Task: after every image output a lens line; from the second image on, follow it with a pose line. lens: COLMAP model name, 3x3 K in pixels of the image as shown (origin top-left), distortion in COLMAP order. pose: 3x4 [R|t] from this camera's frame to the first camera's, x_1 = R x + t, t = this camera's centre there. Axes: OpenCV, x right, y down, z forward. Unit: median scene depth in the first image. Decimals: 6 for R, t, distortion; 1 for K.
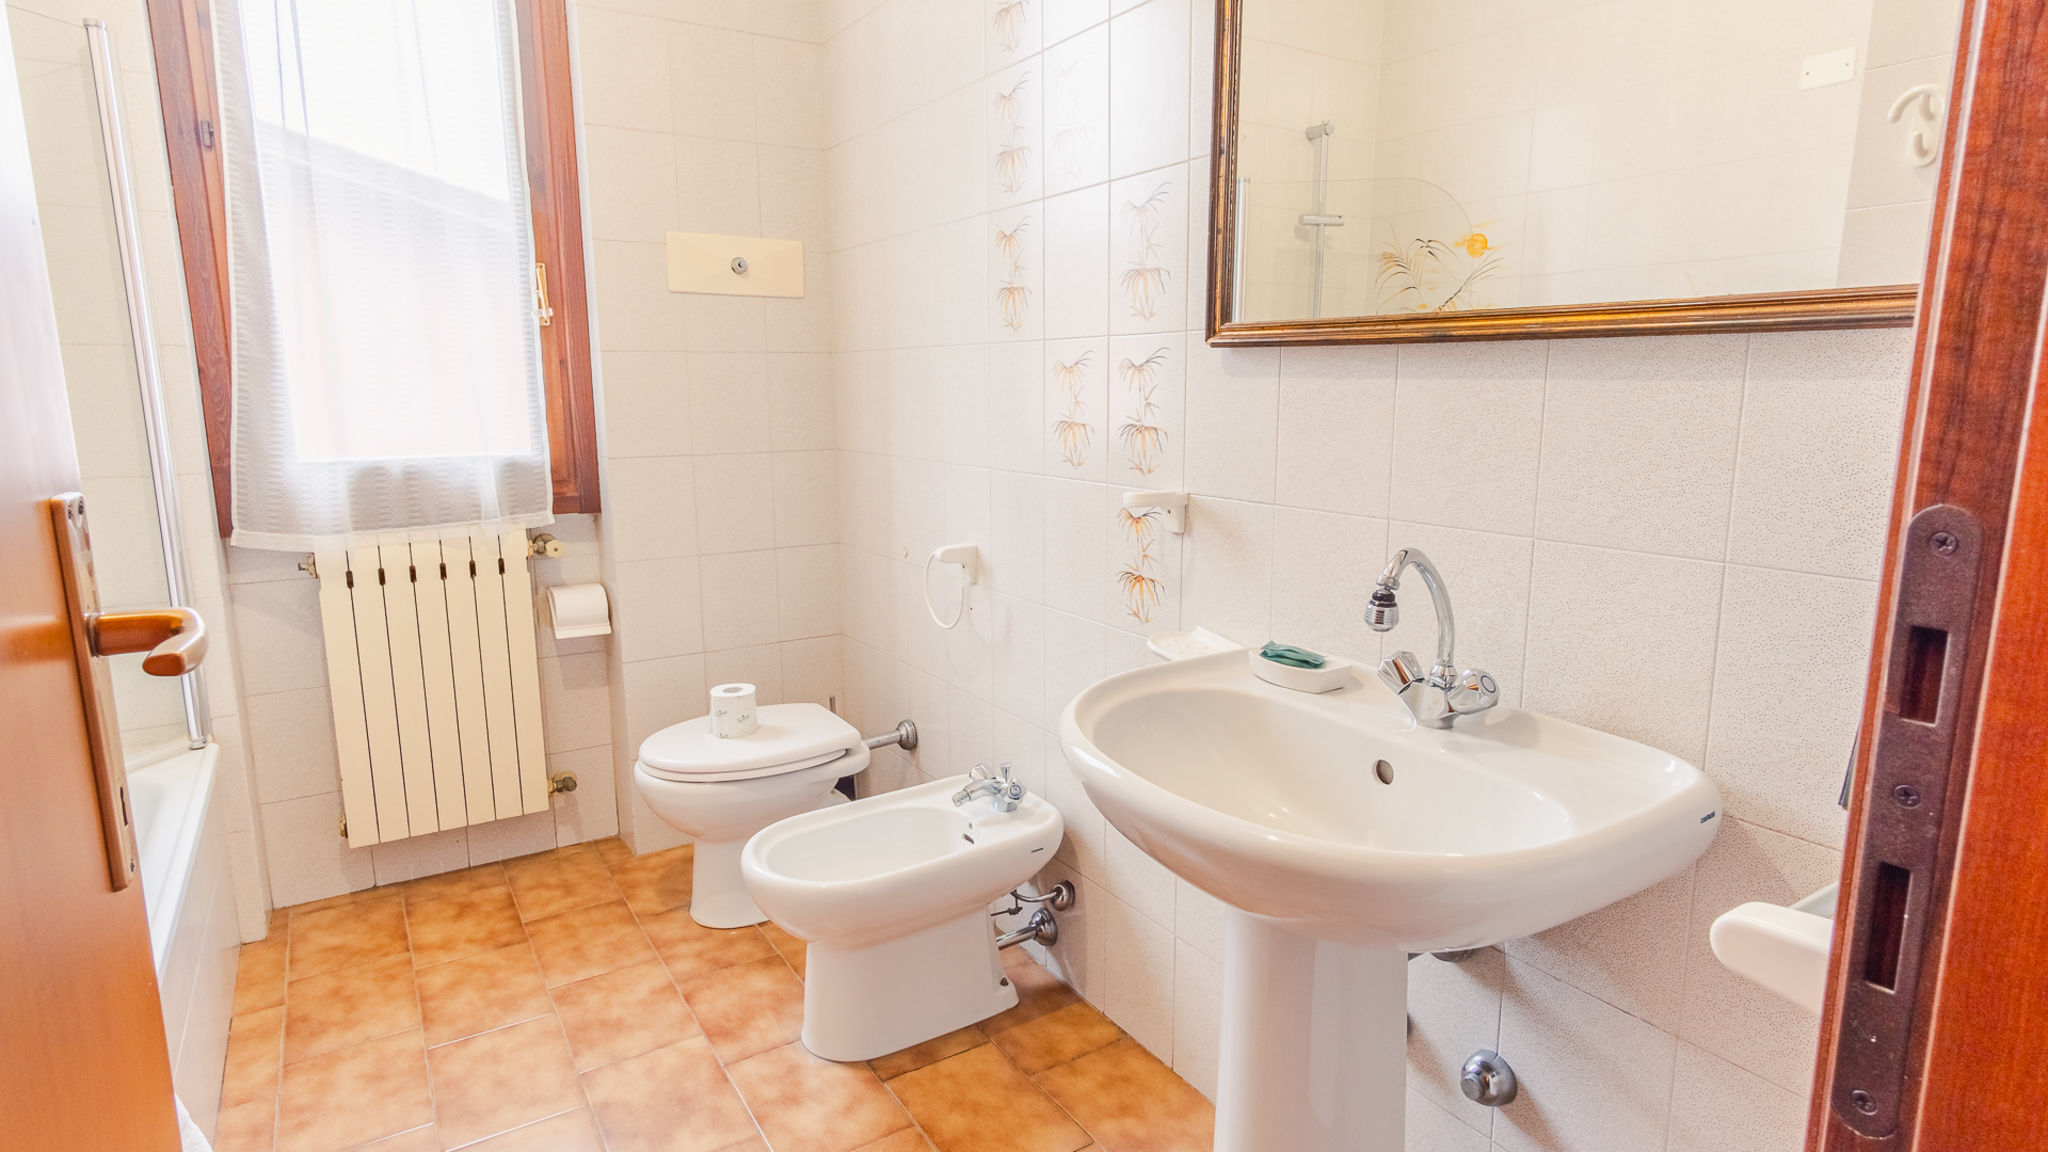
lens RADIAL K [[1105.4, 0, 1025.7], [0, 1105.4, 578.6], [0, 0, 1]] dist [0.002655, 0.001972]
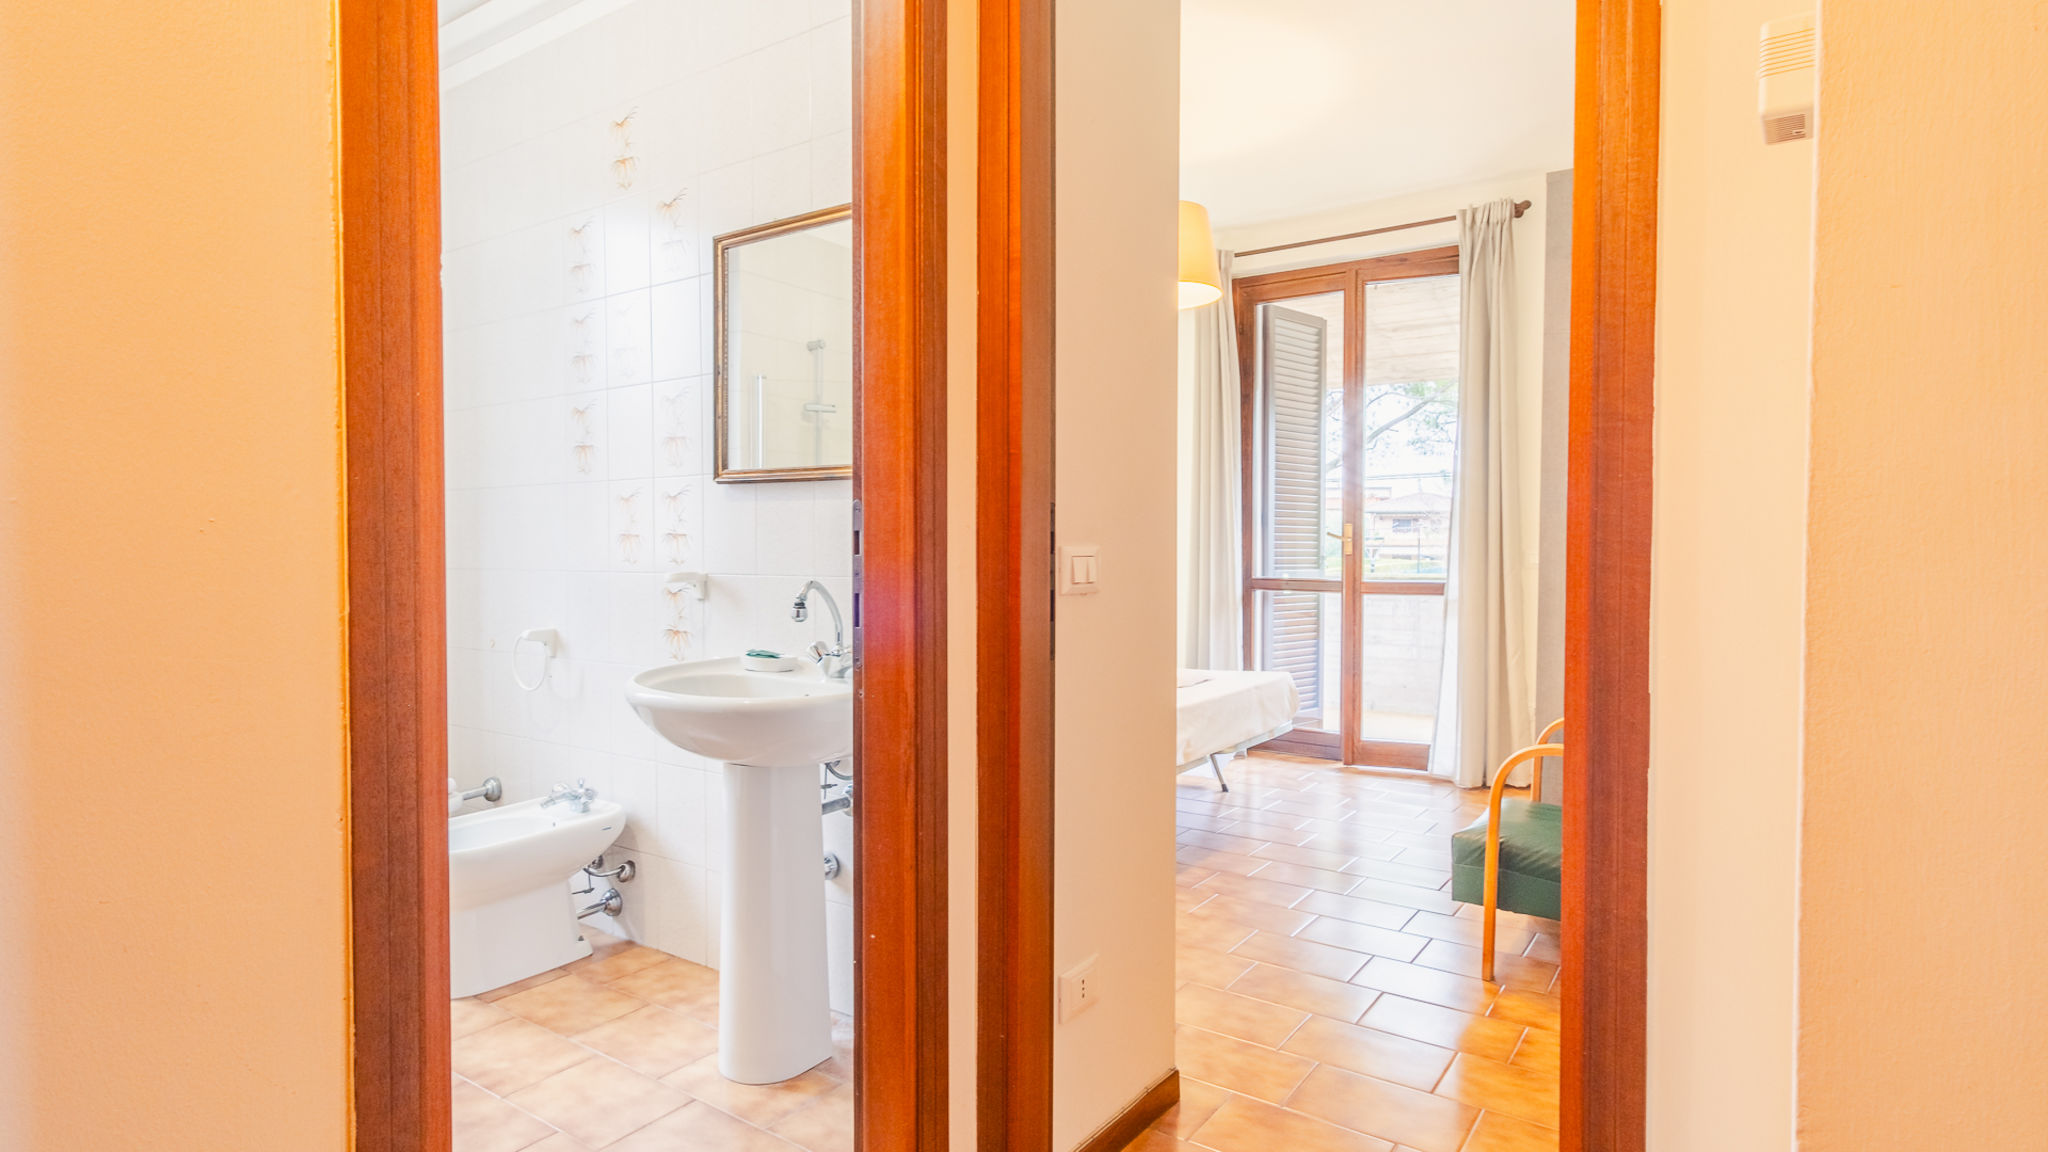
lens RADIAL K [[1105.4, 0, 1027.0], [0, 1105.4, 572.0], [0, 0, 1]] dist [0.002655, 0.001972]
pose [[0.925087, -0.005132, 0.379721, -0.024215], [0.063937, 0.987740, -0.142417, 0.134107], [-0.374335, 0.156027, 0.914073, -0.481968]]
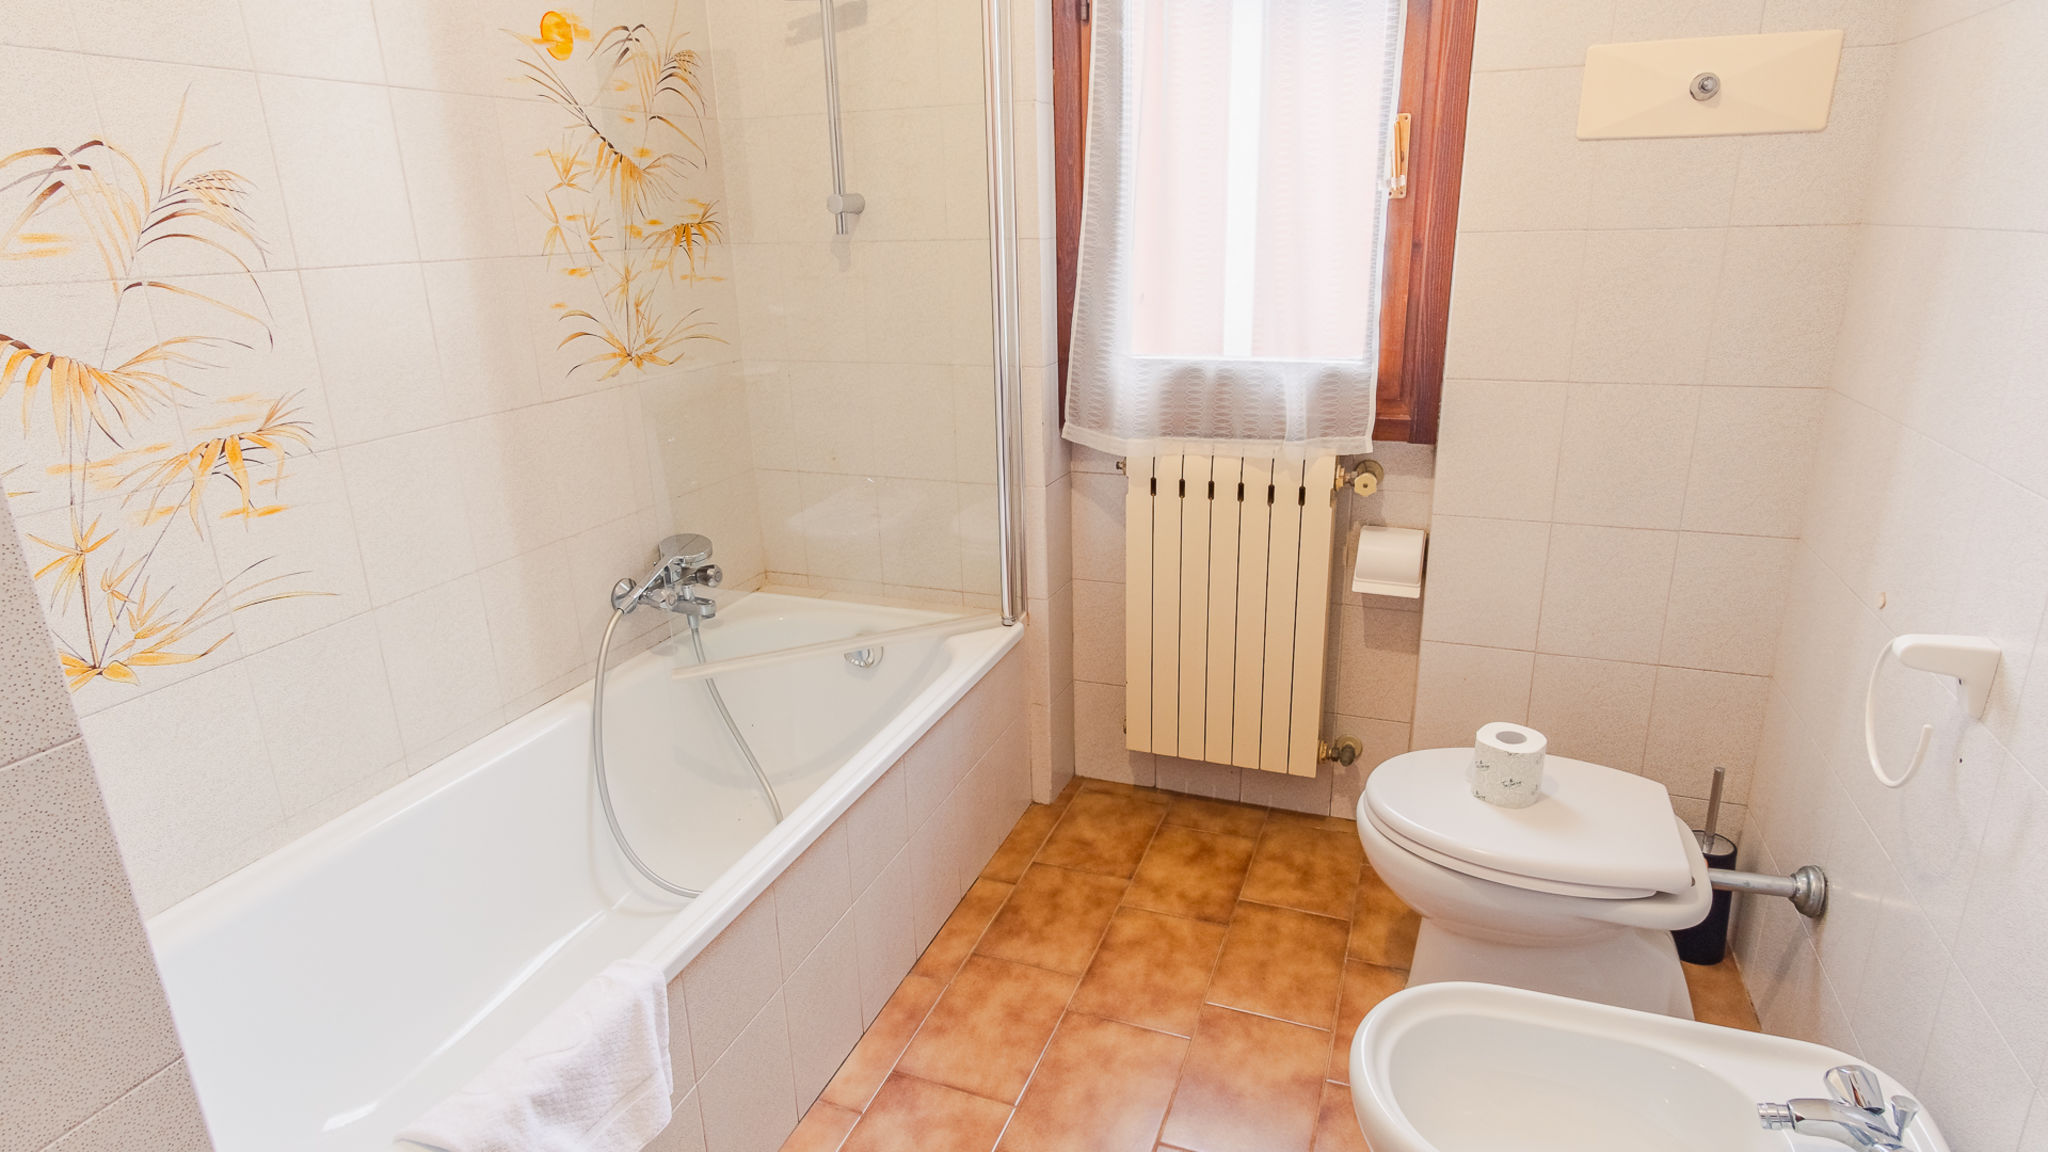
lens RADIAL K [[1105.4, 0, 1027.2], [0, 1105.4, 567.1], [0, 0, 1]] dist [0.002655, 0.001972]
pose [[0.594815, 0.234556, -0.768882, 0.069834], [-0.119531, 0.971658, 0.203945, -0.116664], [0.794926, -0.029404, 0.605993, 0.355364]]
